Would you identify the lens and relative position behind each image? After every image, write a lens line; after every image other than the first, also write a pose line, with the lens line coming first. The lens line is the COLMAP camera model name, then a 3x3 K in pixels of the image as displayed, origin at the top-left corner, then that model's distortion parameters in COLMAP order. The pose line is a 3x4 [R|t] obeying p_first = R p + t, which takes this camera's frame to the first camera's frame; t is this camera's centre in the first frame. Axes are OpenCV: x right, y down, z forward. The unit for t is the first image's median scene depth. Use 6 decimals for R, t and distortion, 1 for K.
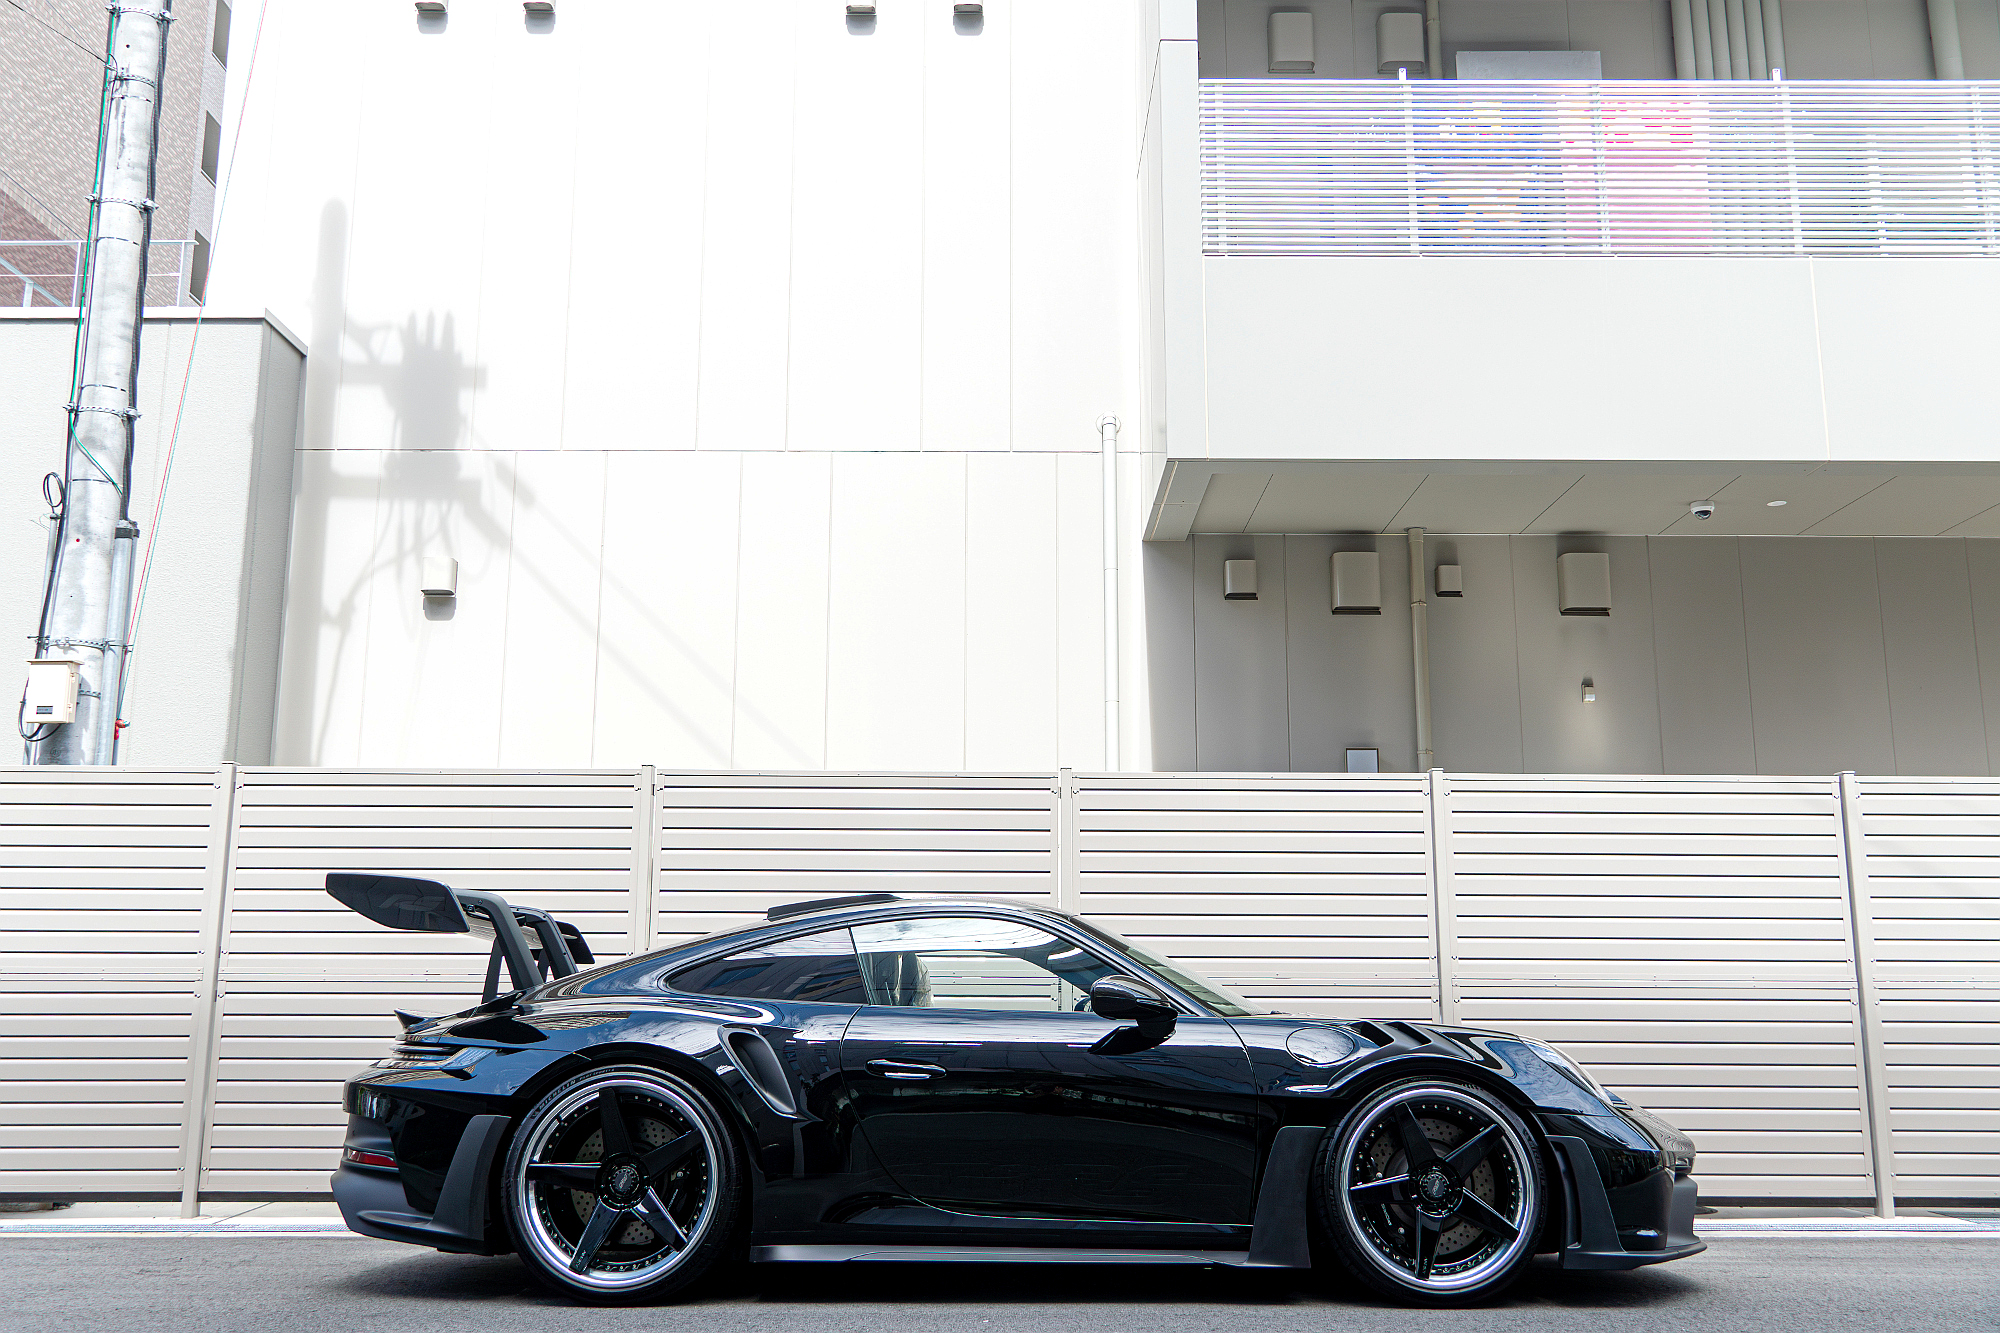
lens RADIAL K [[1756.1, 0, 1000.0], [0, 1756.1, 666.5], [0, 0, 1]] dist [0.015152, 0.009570]
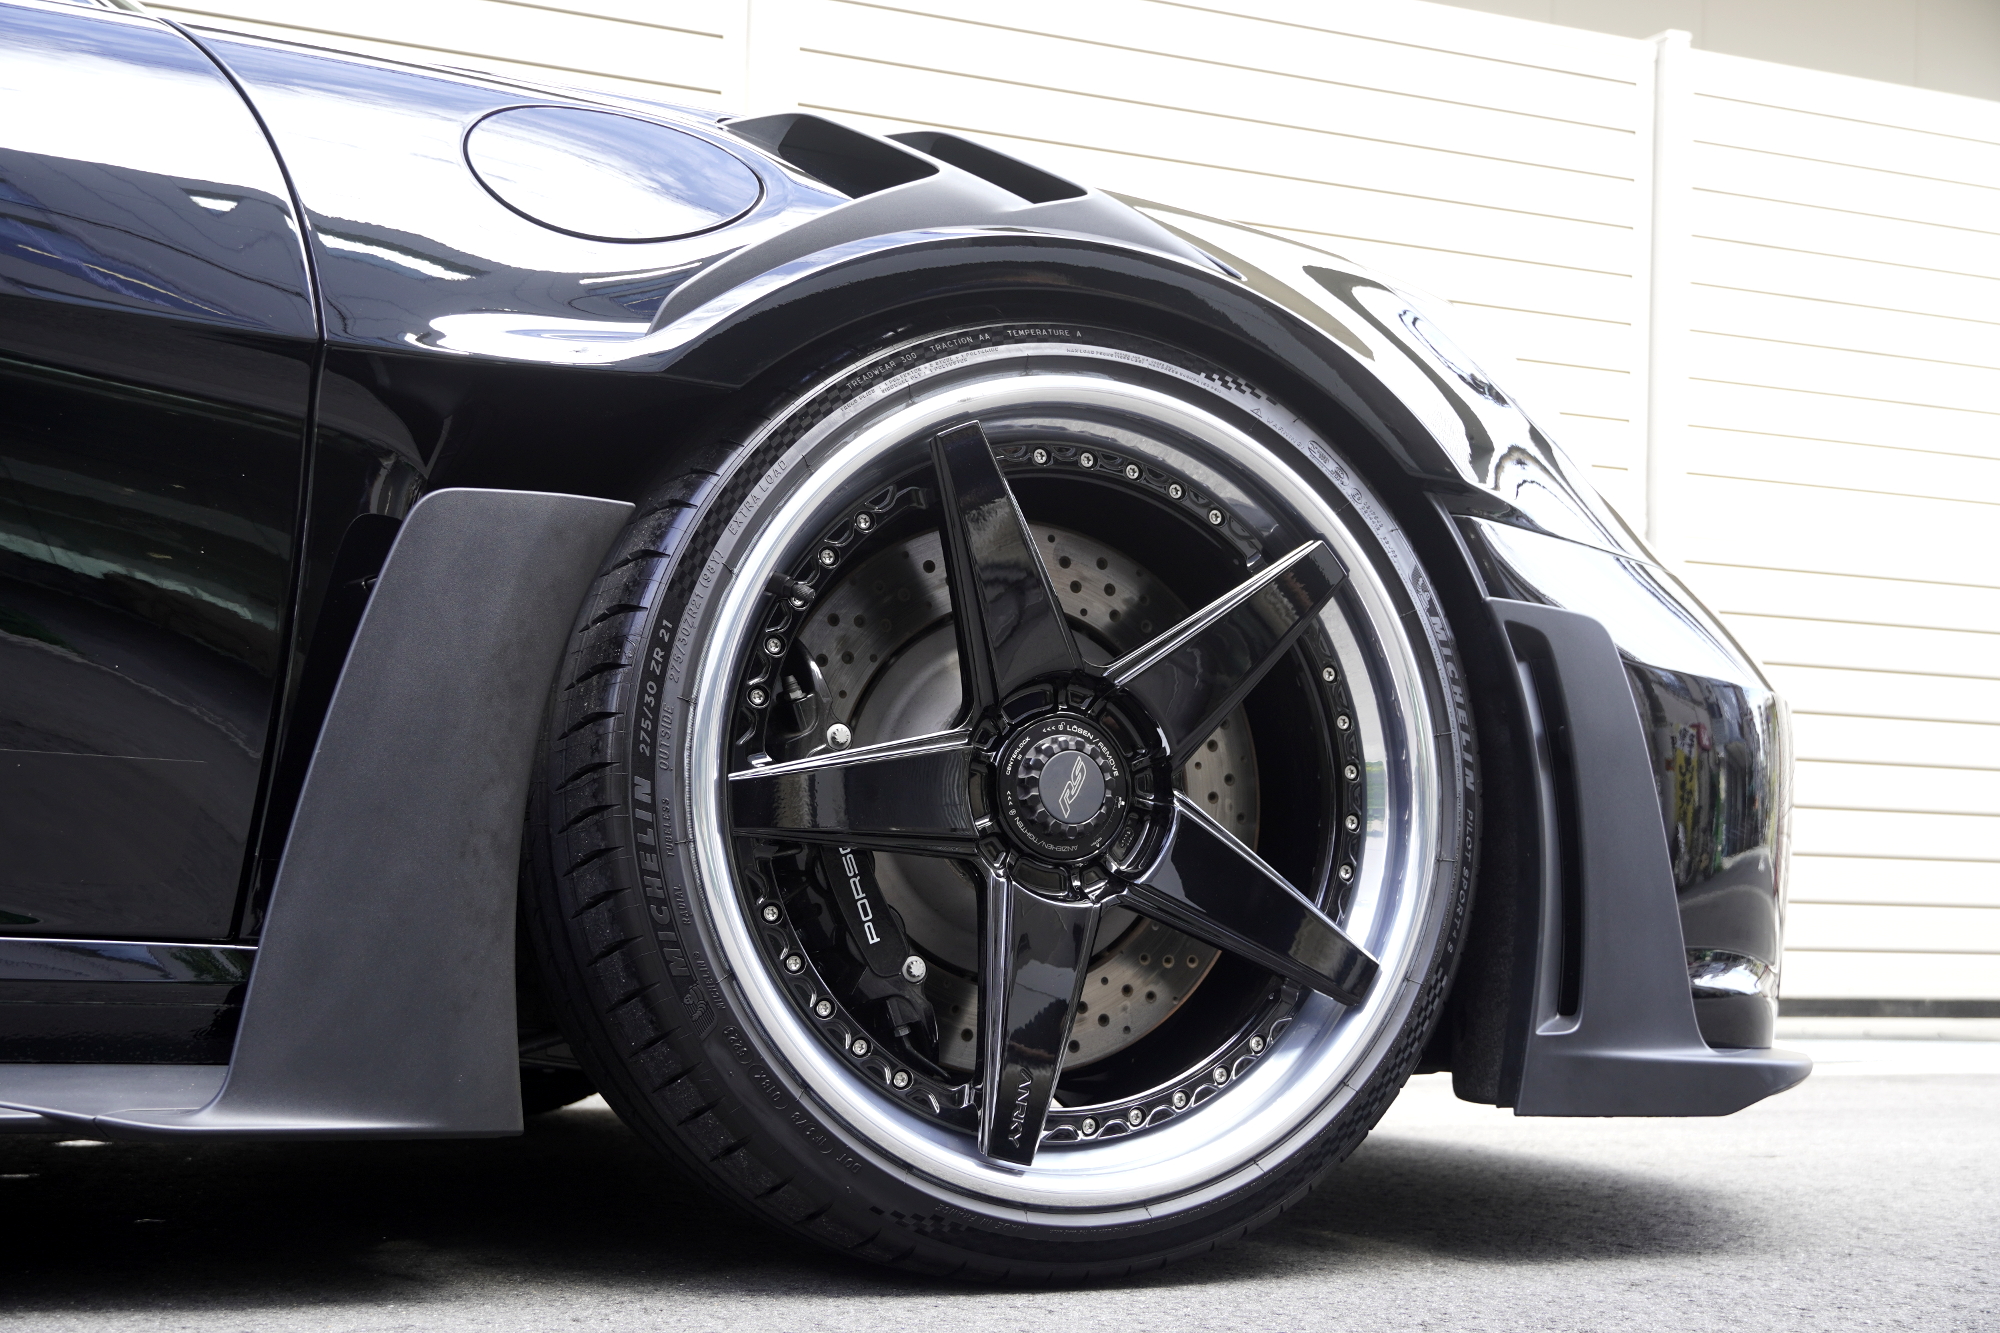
lens RADIAL K [[2937.2, 0, 1000.0], [0, 2937.2, 666.5], [0, 0, 1]] dist [0.029213, 0.040960]
pose [[0.913408, 0.046192, 0.404417, 0.080896], [-0.104625, 0.986802, 0.123593, 0.231276], [-0.393370, -0.155203, 0.906185, 0.649722]]
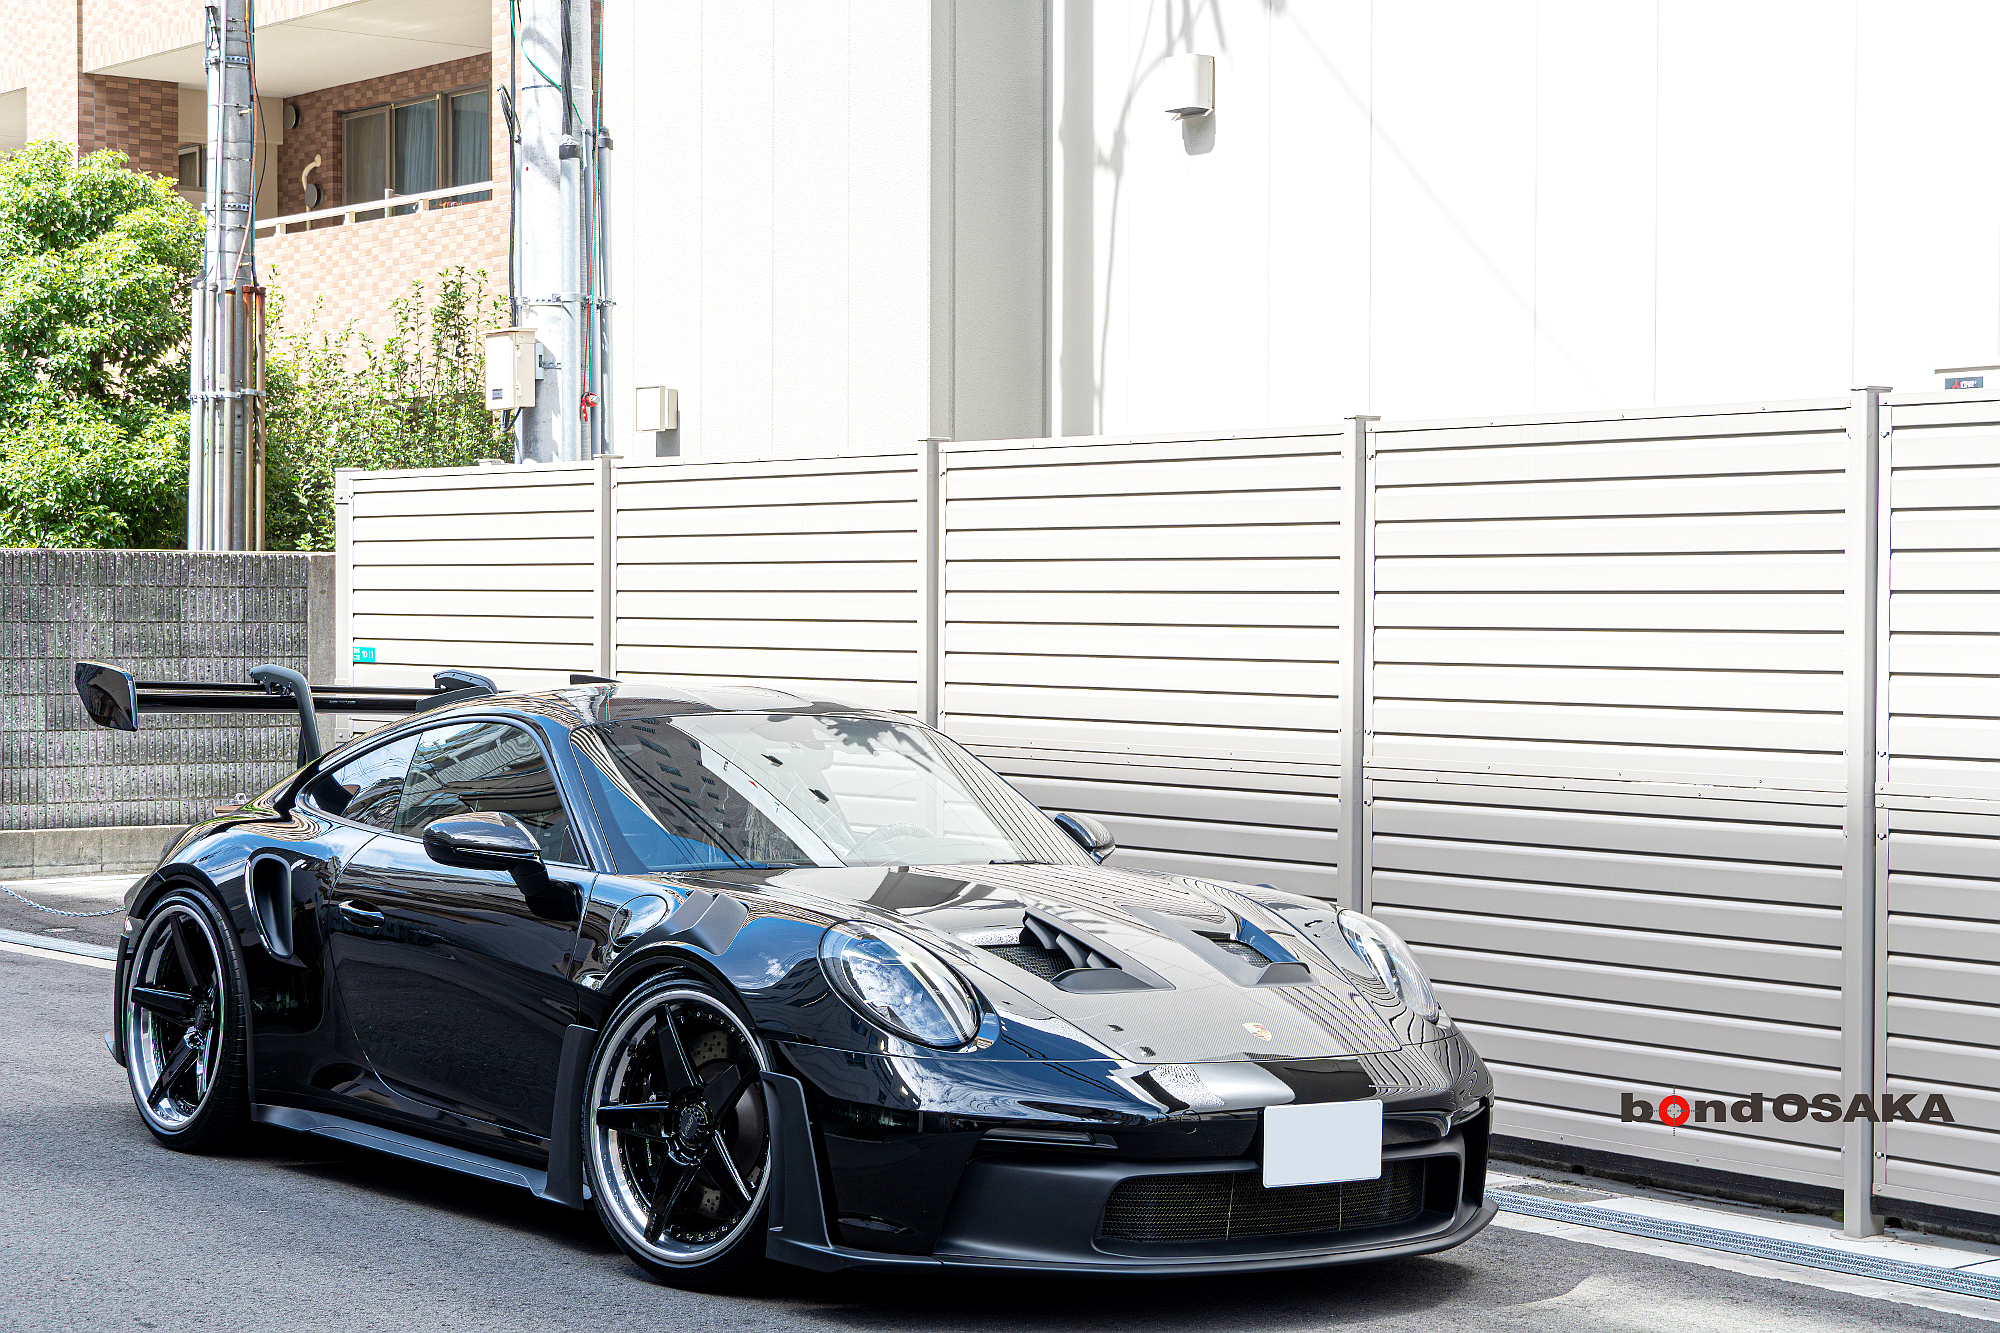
lens RADIAL K [[3797.0, 0, 1000.0], [0, 3797.0, 666.5], [0, 0, 1]] dist [0.075562, 0.065004]
pose [[0.579443, 0.013626, -0.814899, 1.569857], [0.154491, 0.979896, 0.126238, -0.058226], [0.800236, -0.199042, 0.565689, 0.275489]]
